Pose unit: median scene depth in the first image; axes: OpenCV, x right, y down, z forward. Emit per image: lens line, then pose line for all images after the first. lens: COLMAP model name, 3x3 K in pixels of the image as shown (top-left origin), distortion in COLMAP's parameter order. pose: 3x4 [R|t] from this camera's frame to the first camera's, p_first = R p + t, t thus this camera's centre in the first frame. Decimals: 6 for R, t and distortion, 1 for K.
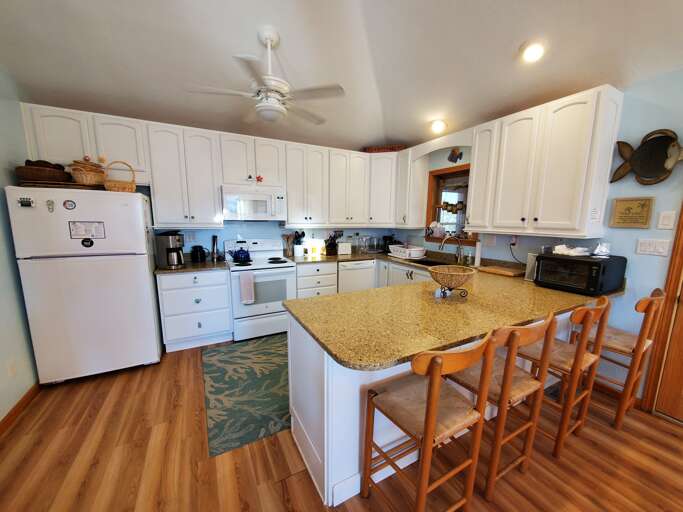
lens RADIAL K [[269.3, 0, 348.2], [0, 269.3, 260.7], [0, 0, 1]] dist [0.002525, -0.003202]
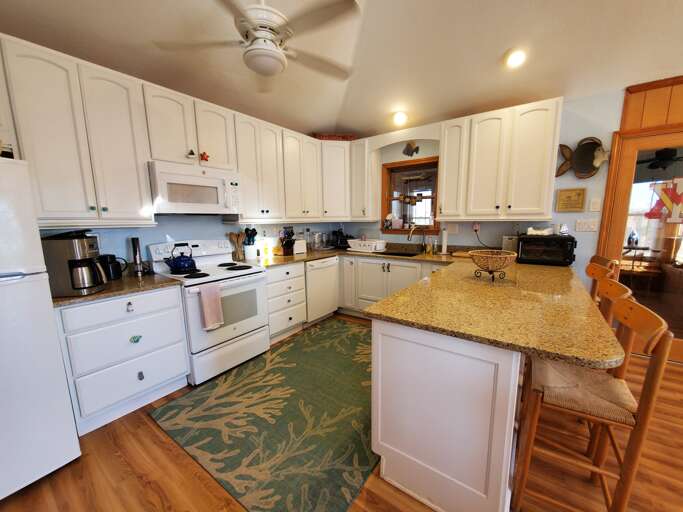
lens RADIAL K [[269.3, 0, 342.1], [0, 269.3, 261.1], [0, 0, 1]] dist [0.002525, -0.003202]
pose [[0.899908, -0.087403, 0.427231, -0.357618], [0.087706, 0.995965, 0.019014, -0.004166], [-0.427169, 0.020360, 0.903943, 0.201363]]
